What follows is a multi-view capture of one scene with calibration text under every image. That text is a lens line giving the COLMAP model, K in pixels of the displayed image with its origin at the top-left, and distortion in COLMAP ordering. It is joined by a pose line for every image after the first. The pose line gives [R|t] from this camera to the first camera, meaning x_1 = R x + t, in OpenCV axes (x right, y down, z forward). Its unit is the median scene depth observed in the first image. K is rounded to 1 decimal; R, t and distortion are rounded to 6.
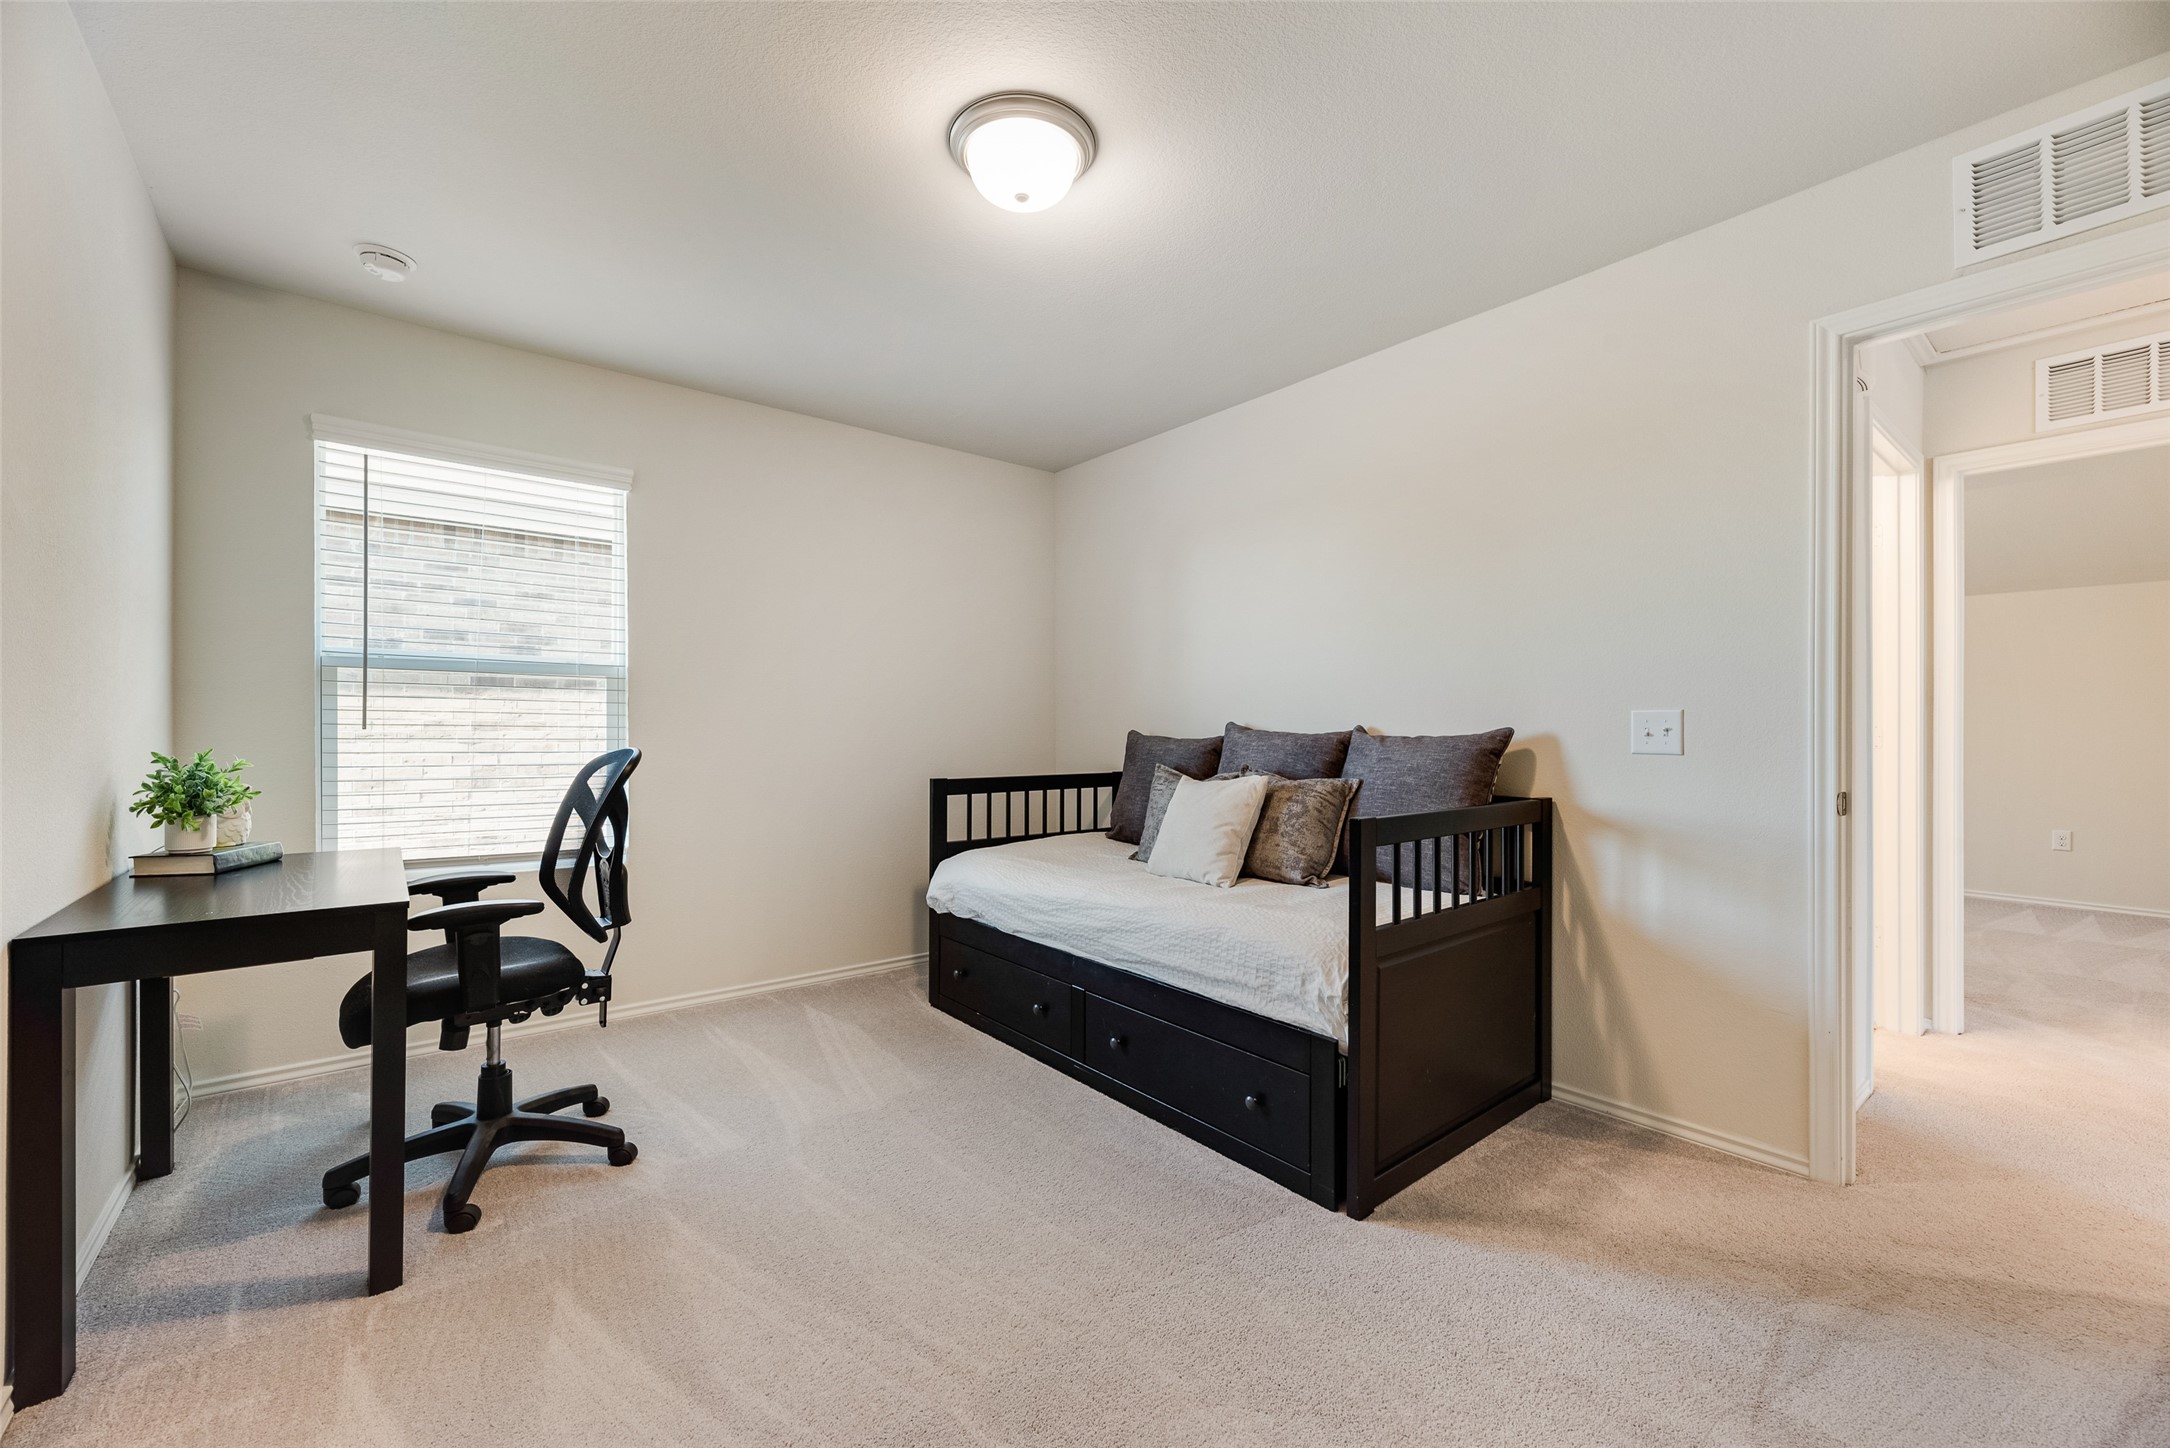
lens RADIAL K [[861.9, 0, 1075.6], [0, 861.9, 727.0], [0, 0, 1]] dist [-0.000949, -0.000081]
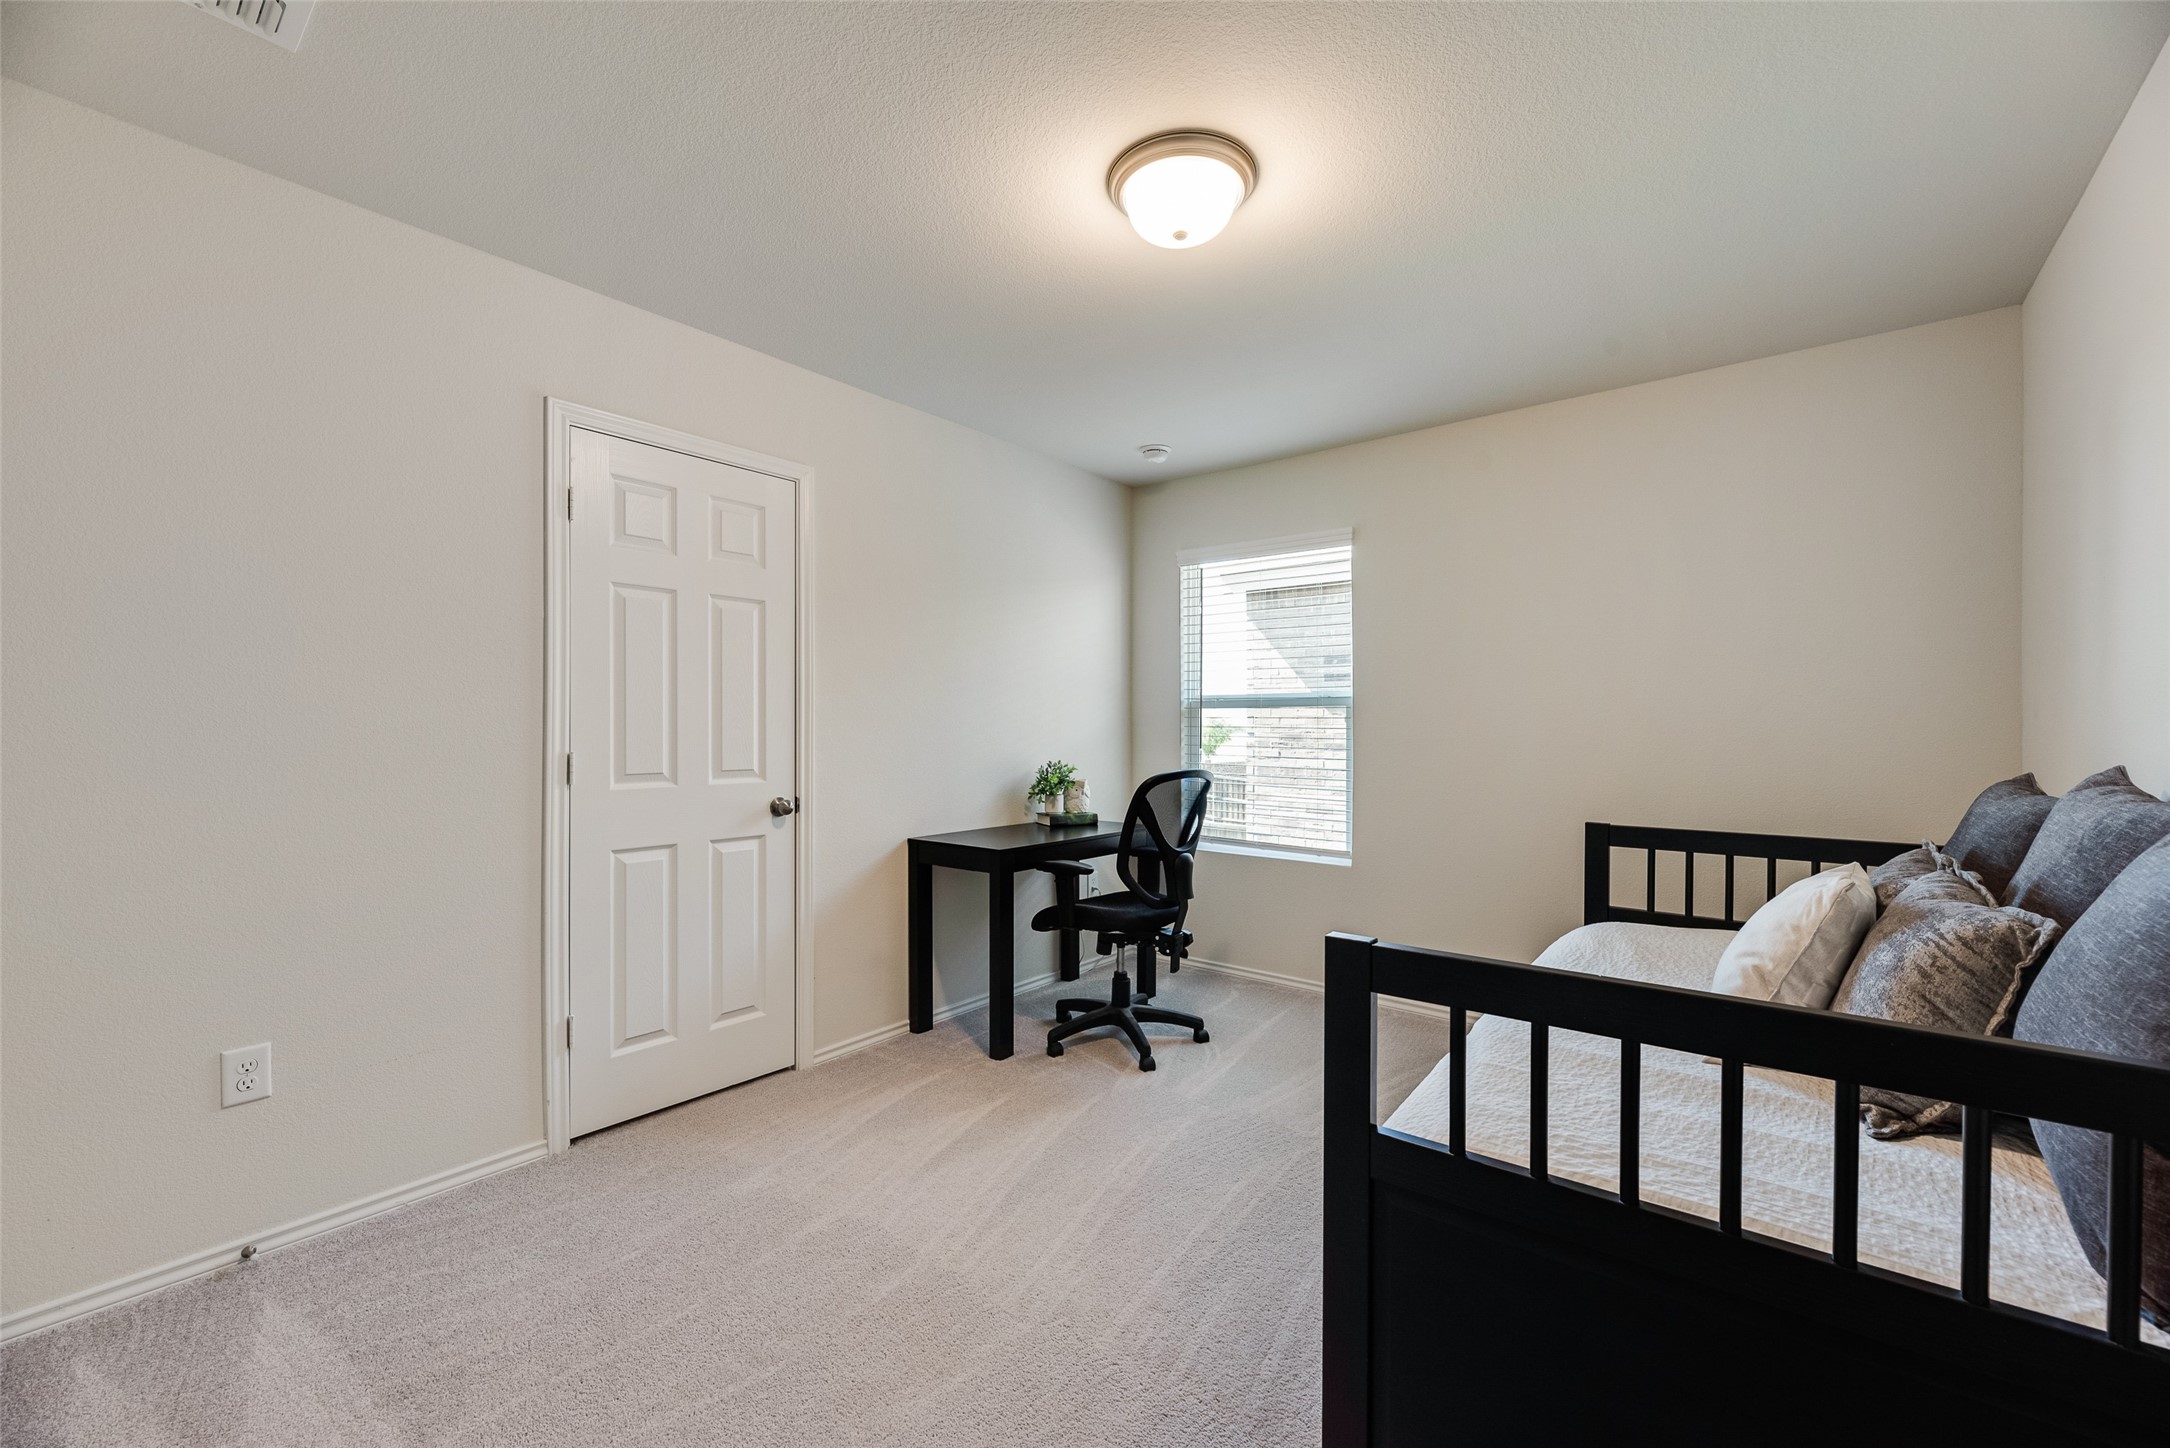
lens RADIAL K [[847.4, 0, 1076.3], [0, 847.4, 736.6], [0, 0, 1]] dist [0.000460, -0.000063]
pose [[0.229109, 0.006373, -0.973380, 0.587290], [-0.001357, 0.999980, 0.006228, -0.027541], [0.973400, -0.000106, 0.229113, 0.446438]]
